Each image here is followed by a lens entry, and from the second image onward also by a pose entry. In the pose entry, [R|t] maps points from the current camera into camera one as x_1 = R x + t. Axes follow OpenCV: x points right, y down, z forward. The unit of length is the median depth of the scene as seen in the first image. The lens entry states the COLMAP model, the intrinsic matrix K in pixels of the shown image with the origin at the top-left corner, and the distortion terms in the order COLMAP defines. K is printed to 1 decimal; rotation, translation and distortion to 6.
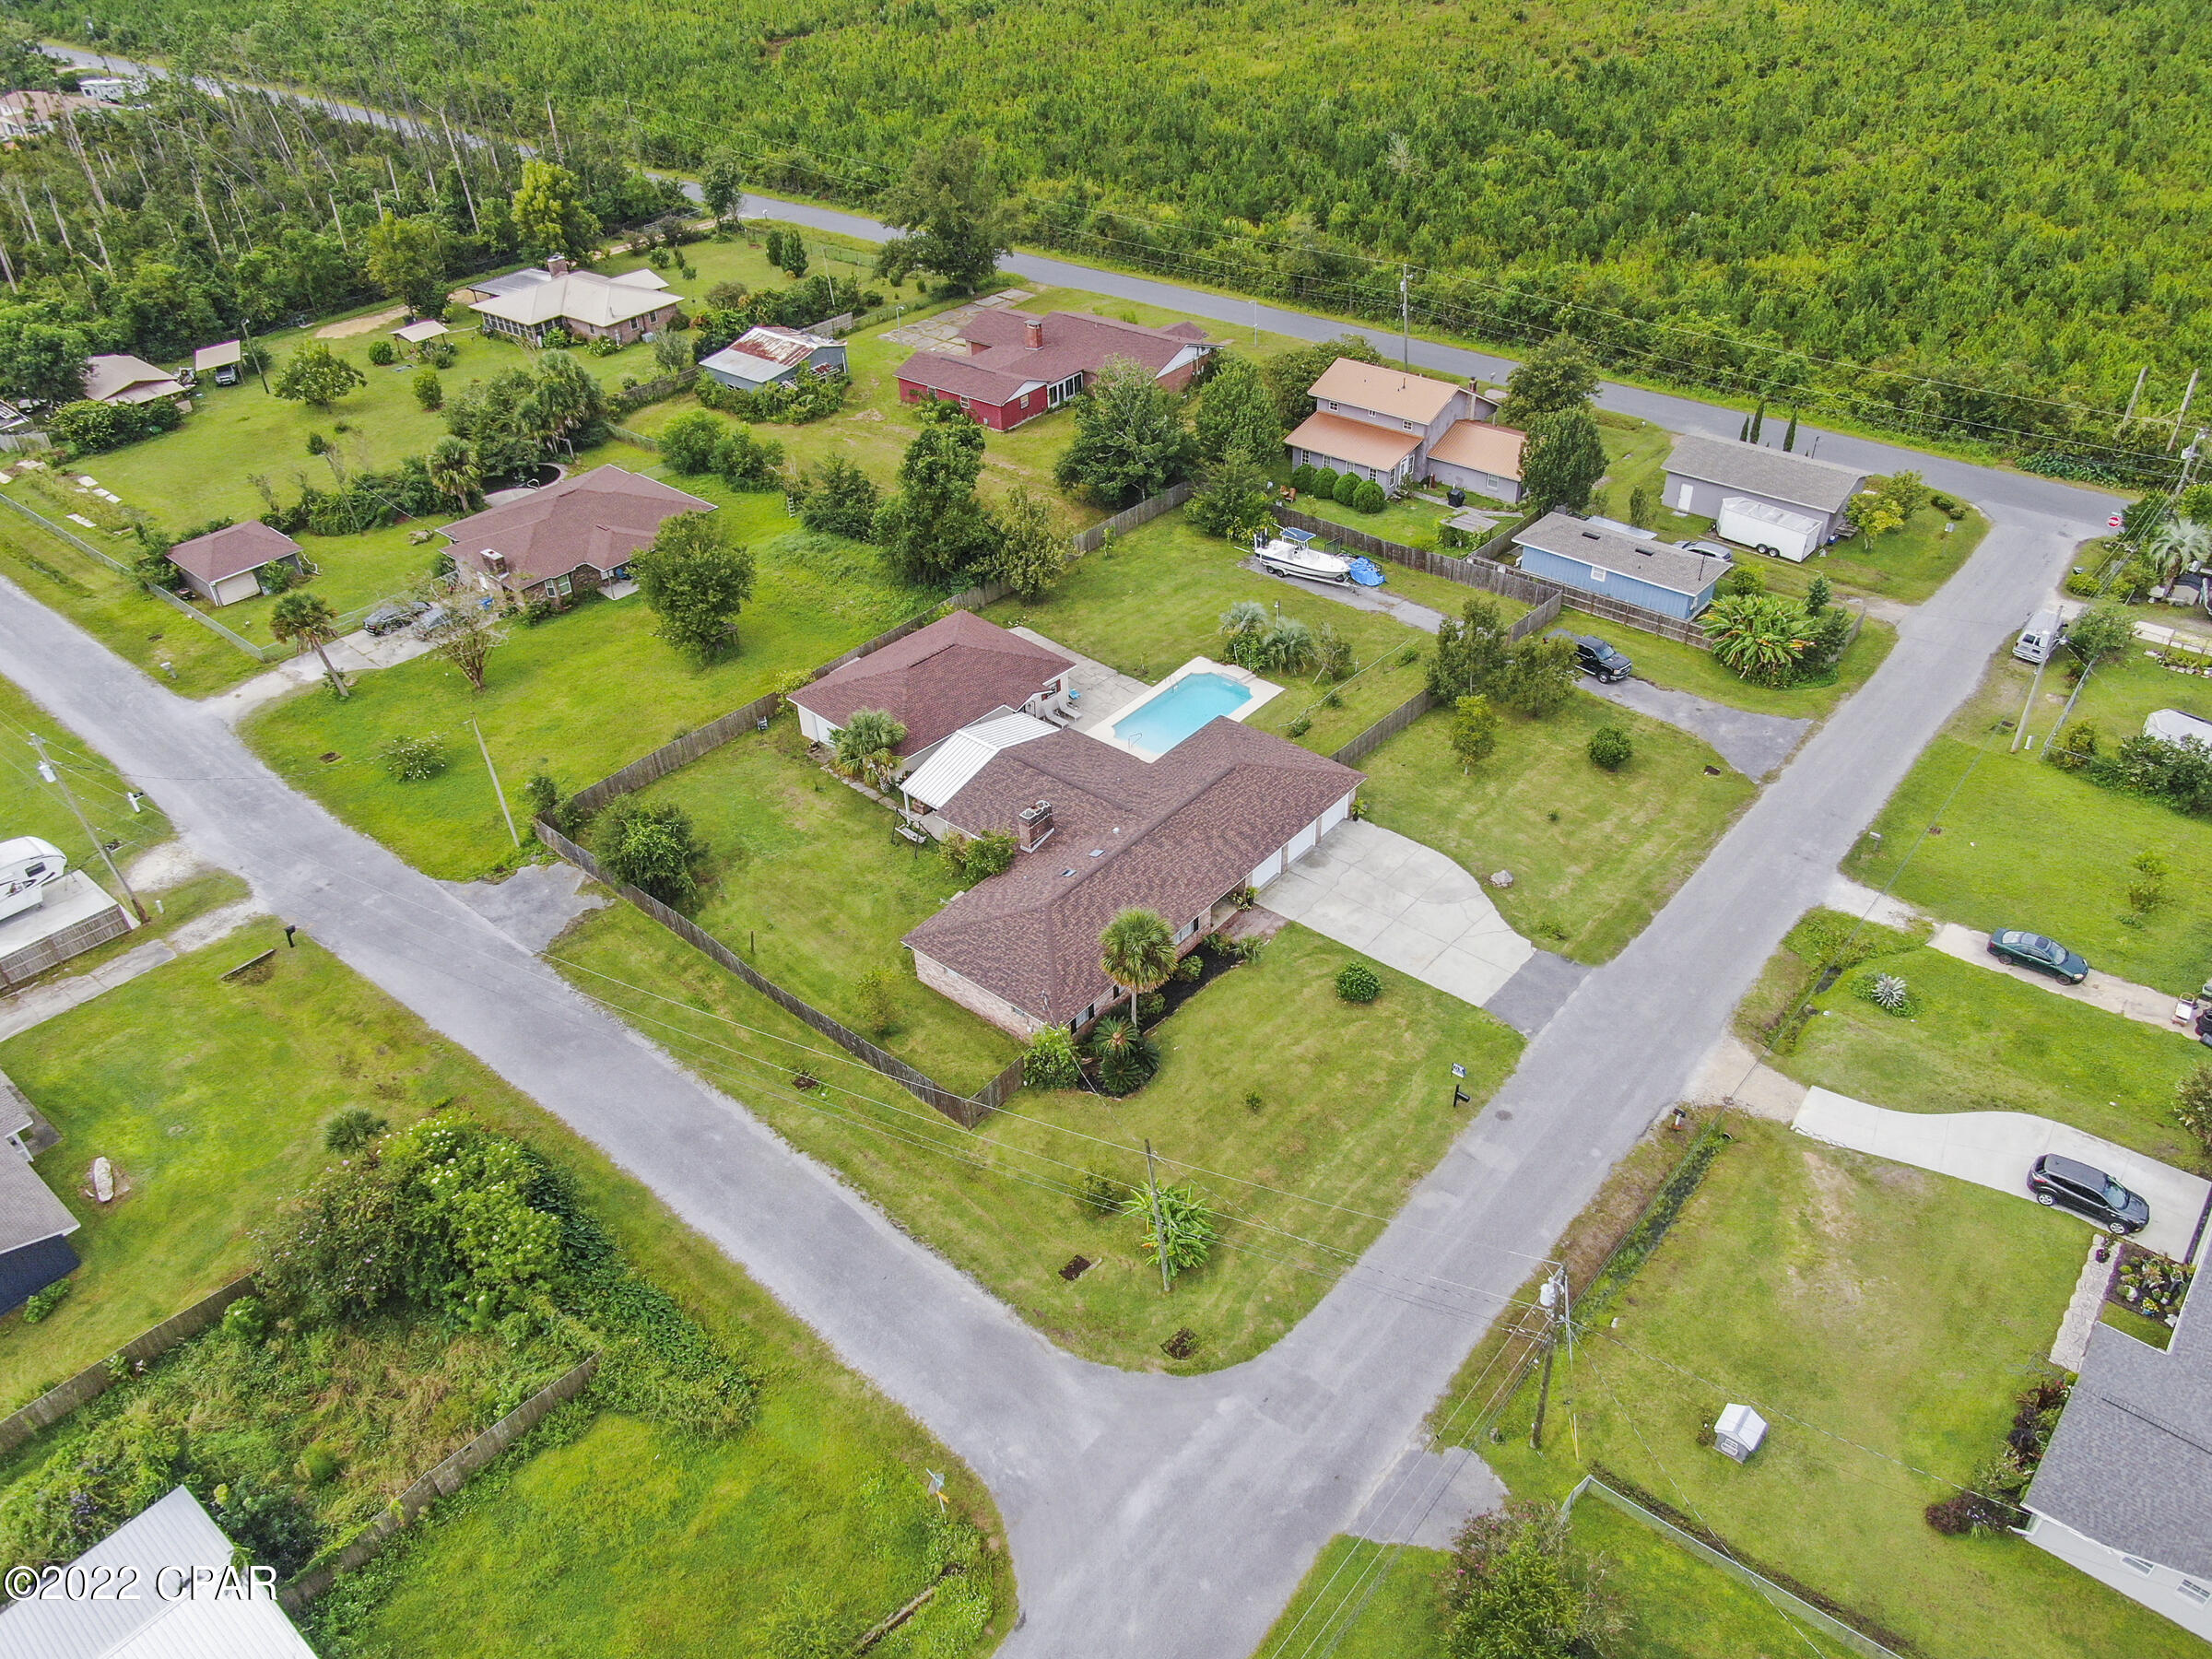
lens RADIAL K [[1589.4, 0, 1108.5], [0, 1589.4, 829.3], [0, 0, 1]] dist [-0.015872, 0.002847]
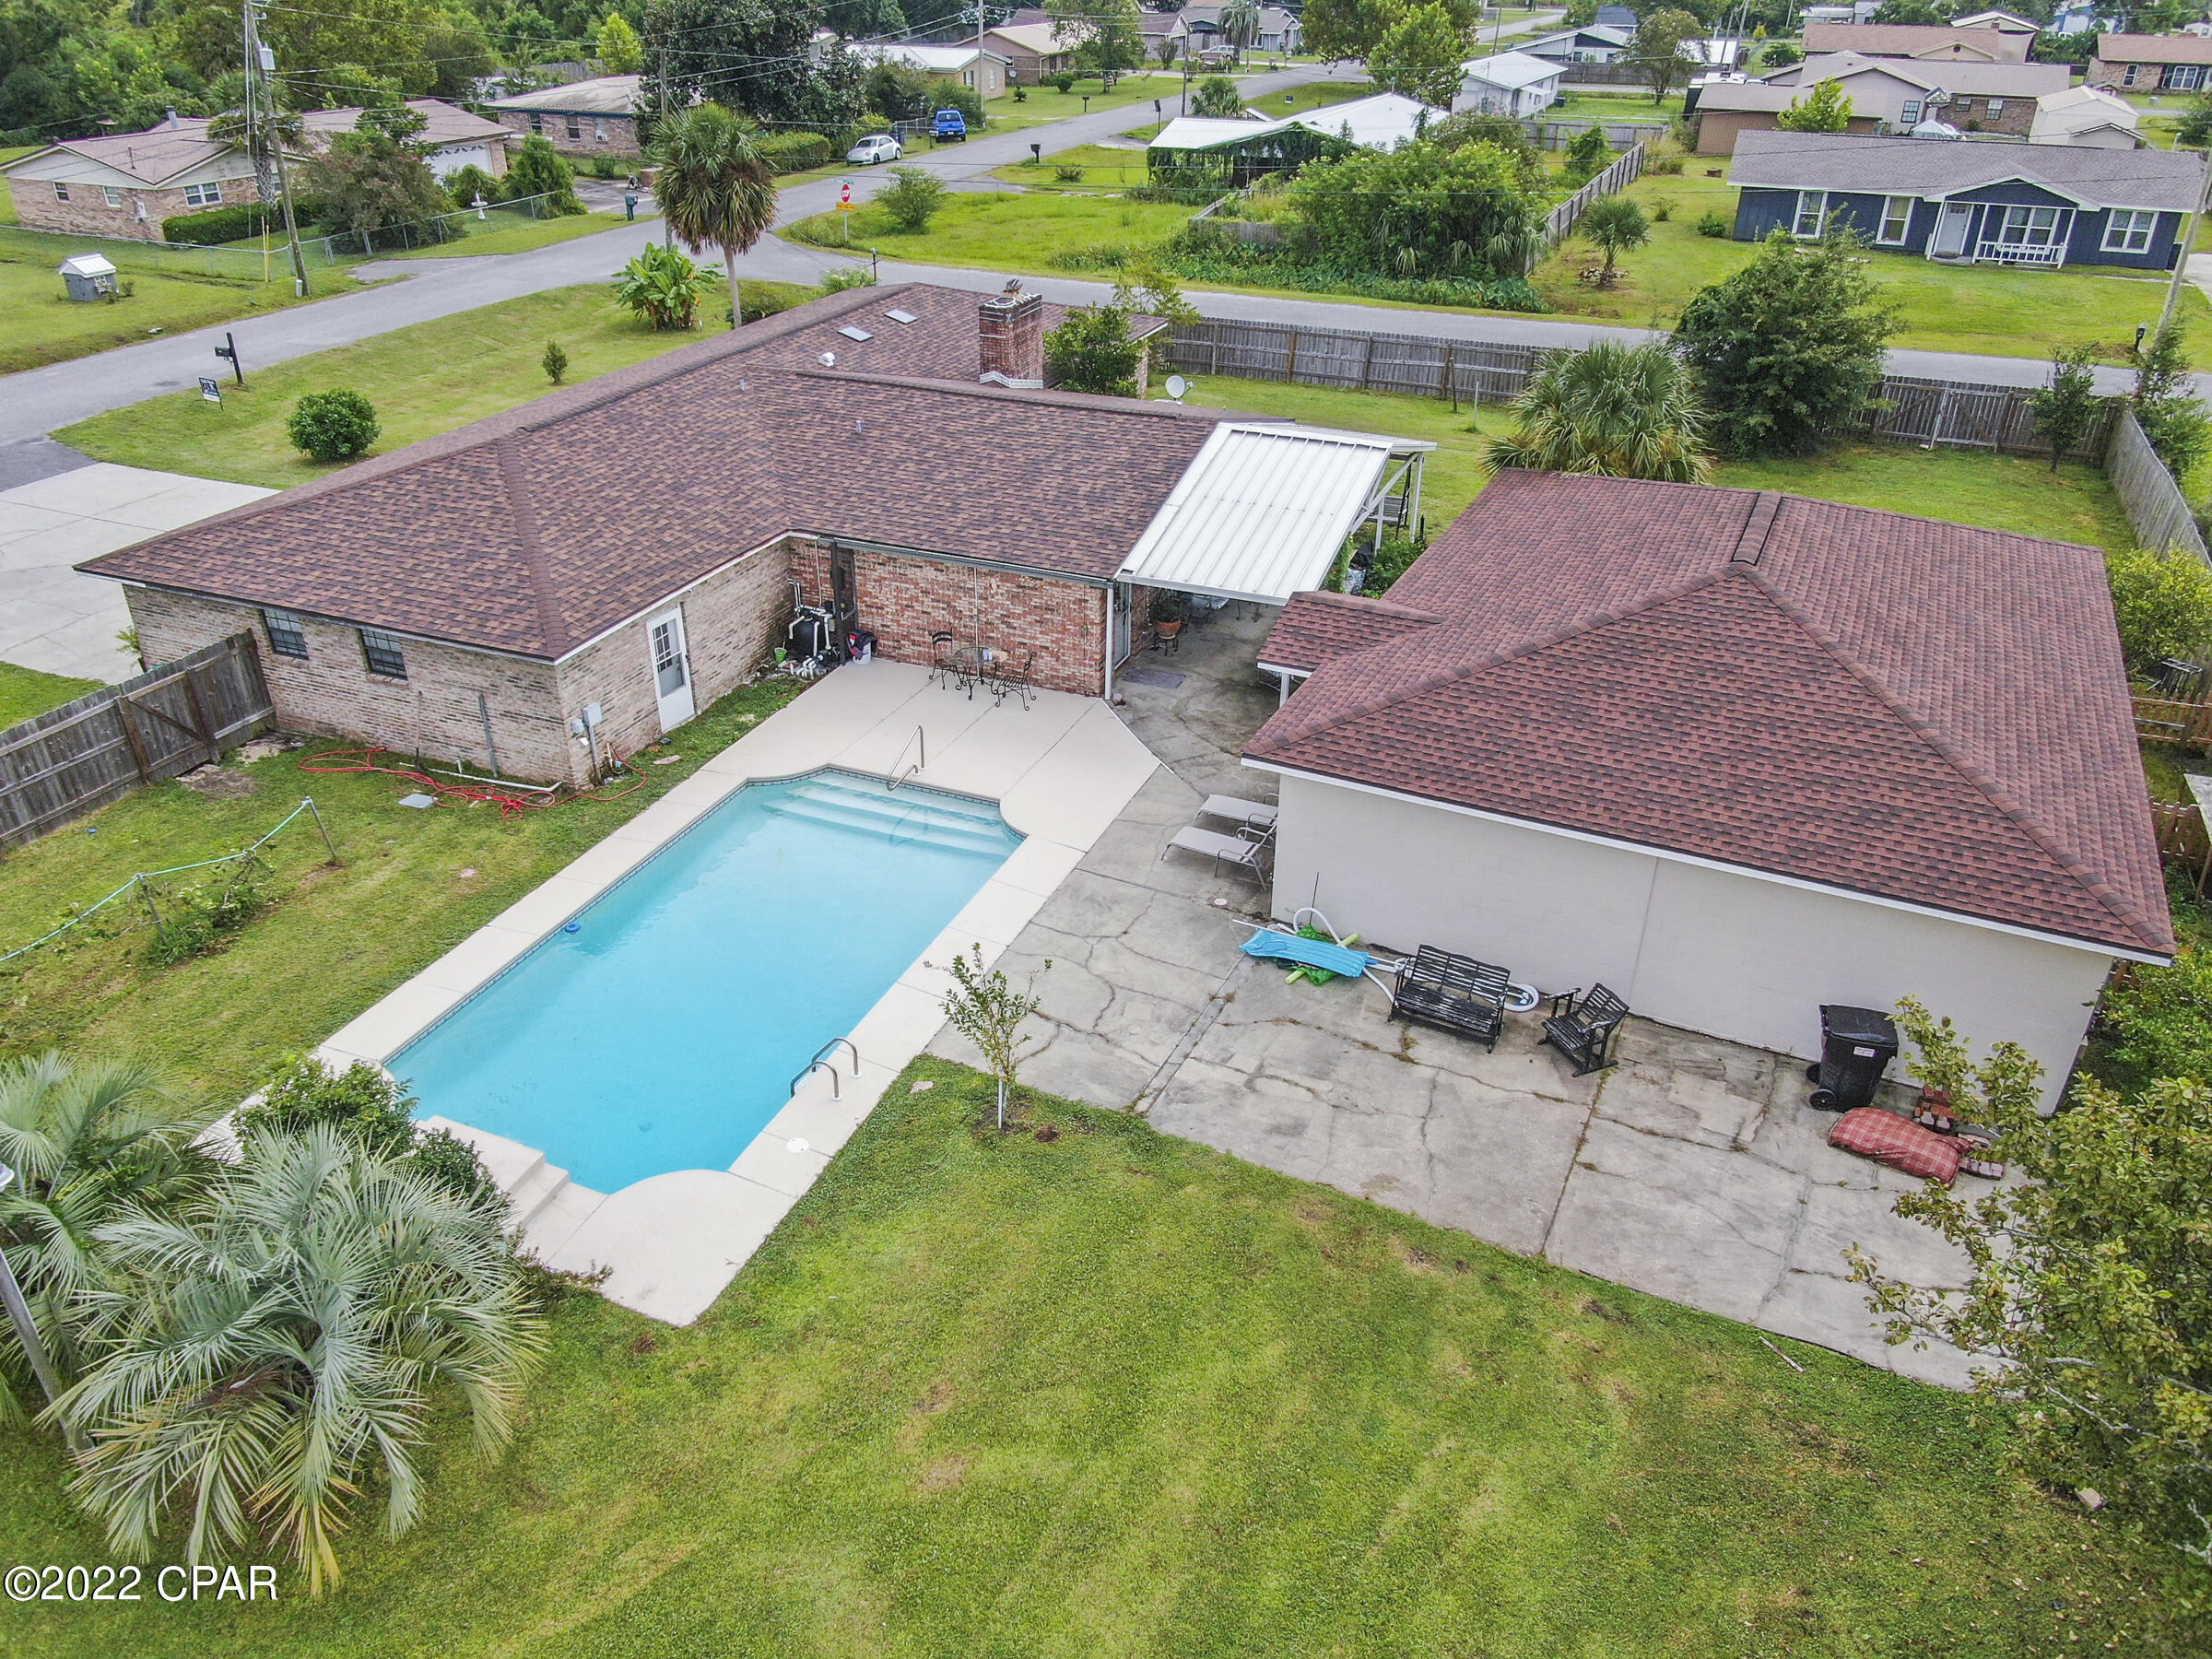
lens RADIAL K [[1589.4, 0, 1108.5], [0, 1589.4, 829.3], [0, 0, 1]] dist [-0.015872, 0.002847]
pose [[-0.952456, 0.162953, -0.257438, 0.045208], [-0.167672, 0.425153, 0.889455, -0.249206], [0.254390, 0.890332, -0.377617, 0.944774]]
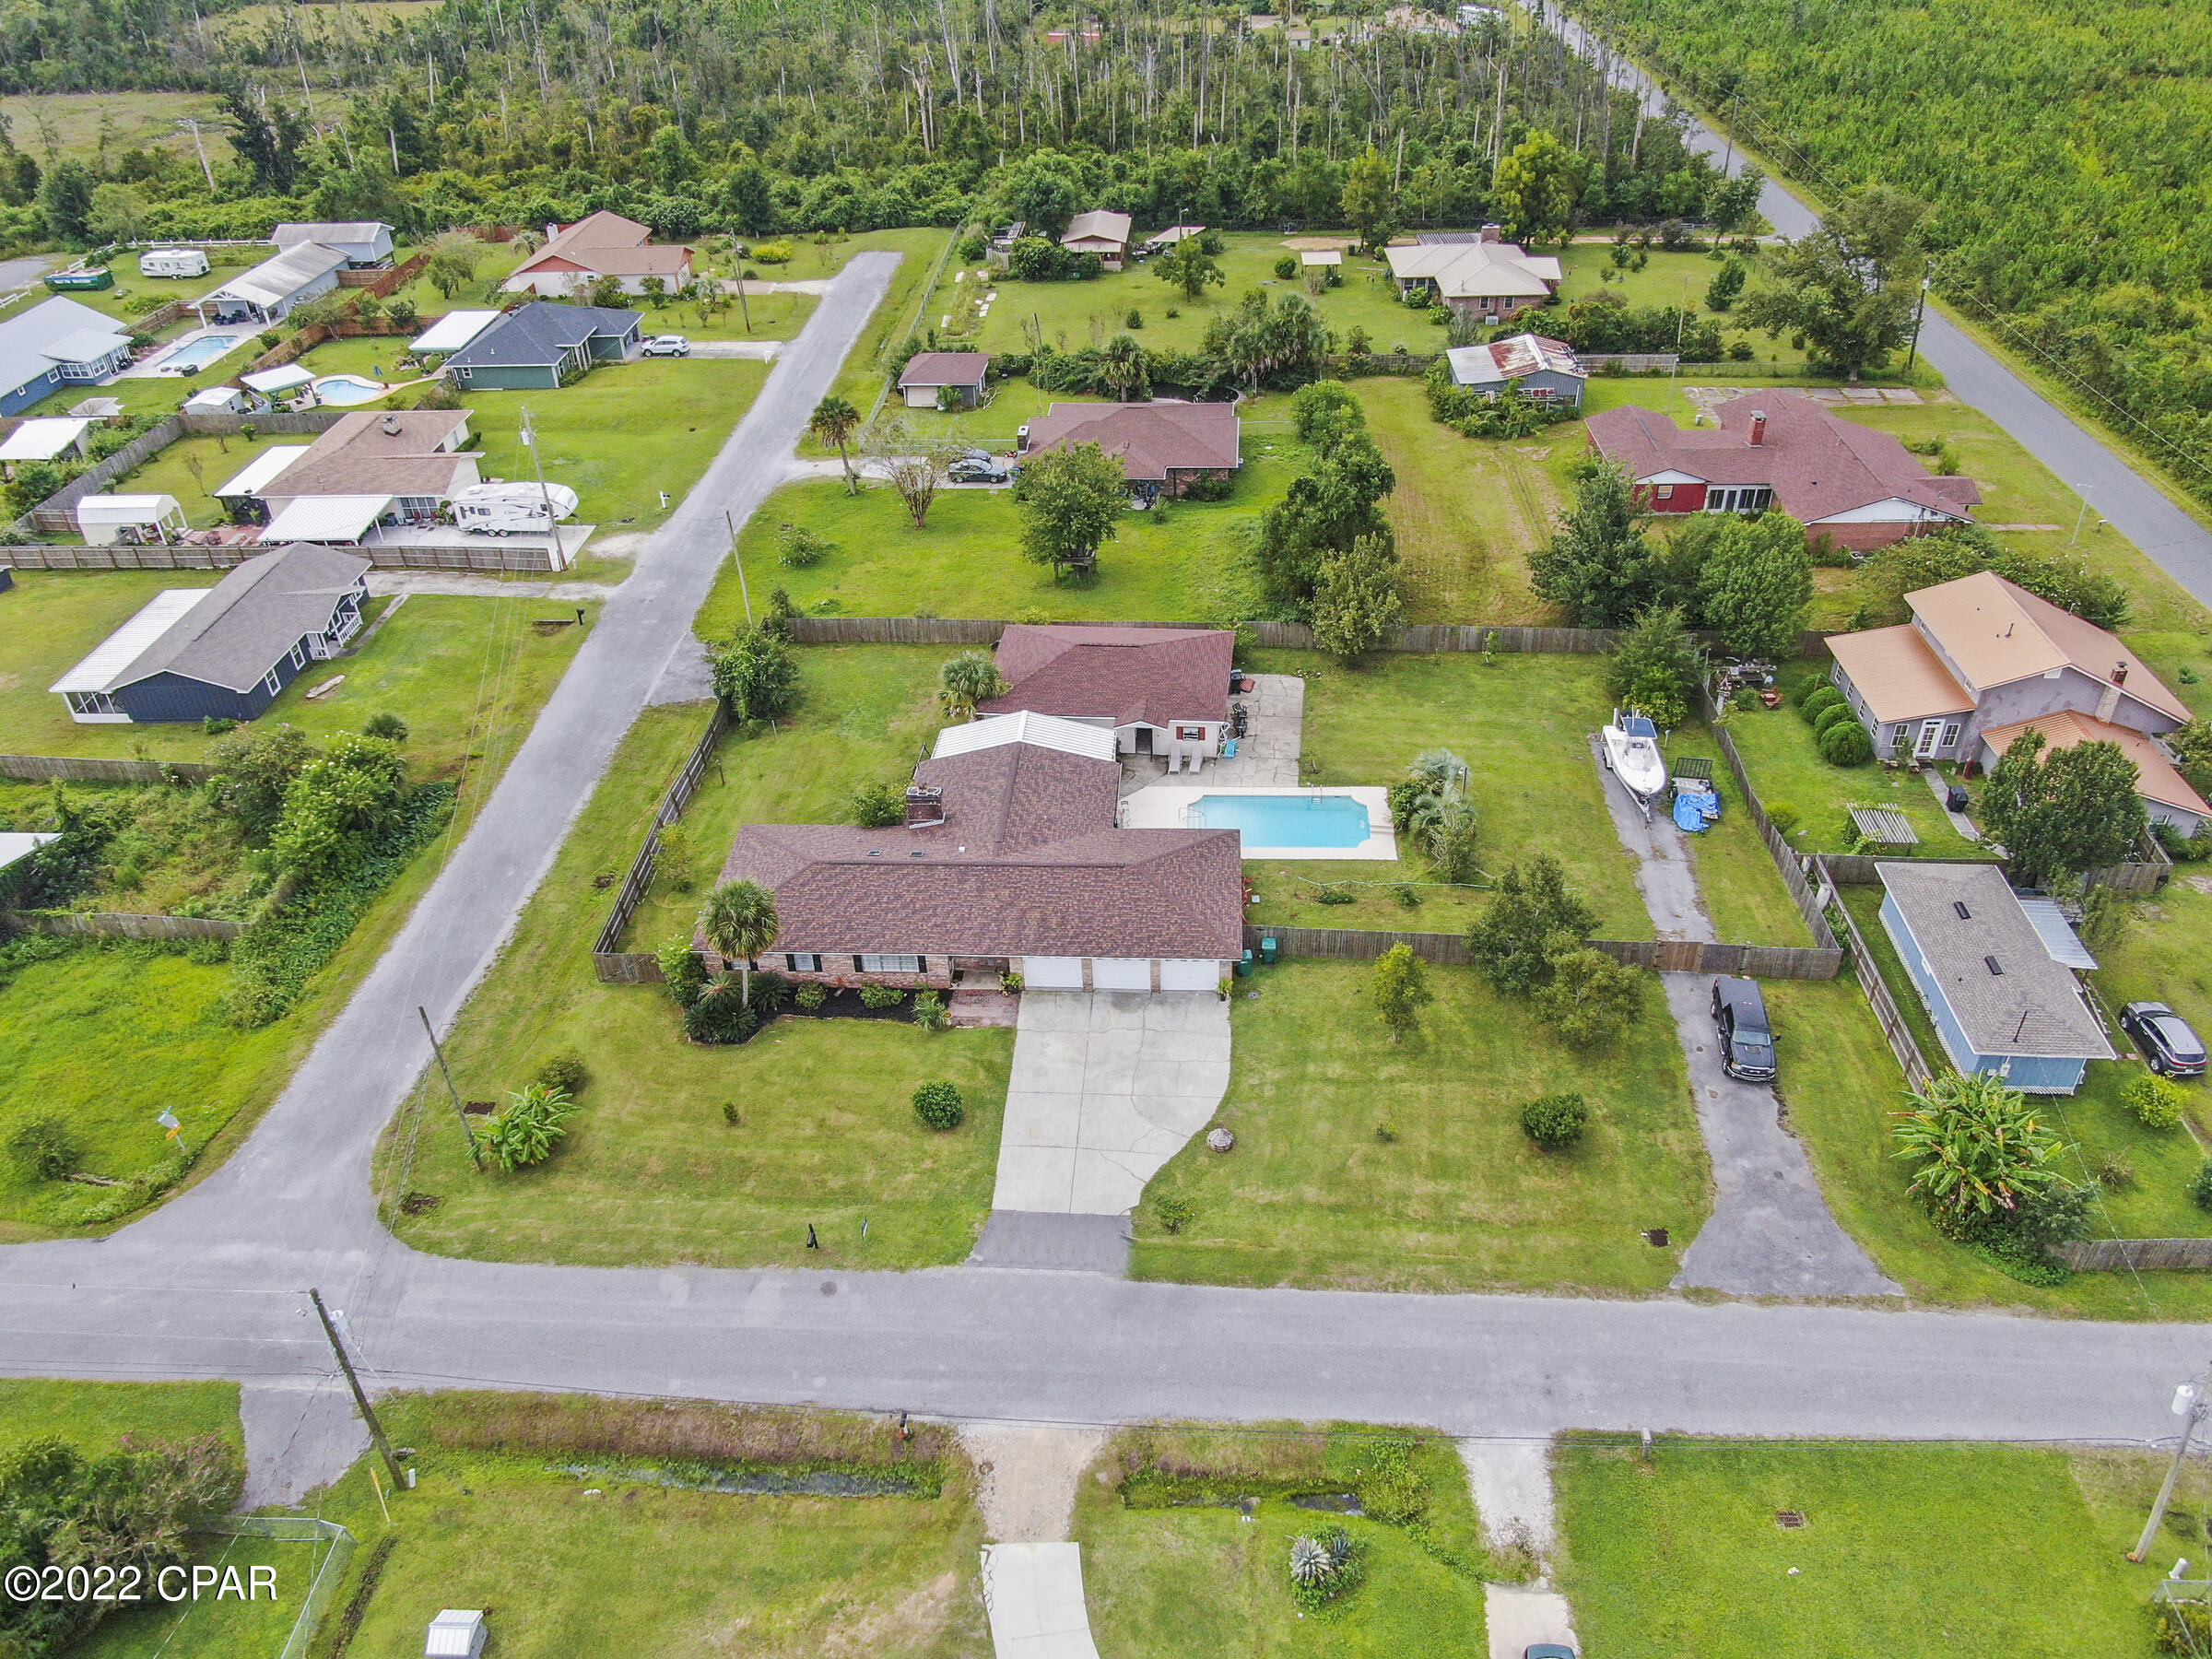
lens RADIAL K [[1575.7, 0, 1106.0], [0, 1575.7, 829.5], [0, 0, 1]] dist [-0.007947, -0.000049]
pose [[0.595924, 0.470903, -0.650481, 0.488214], [-0.459873, 0.864165, 0.204293, -0.178033], [0.658325, 0.177396, 0.731532, 0.260080]]
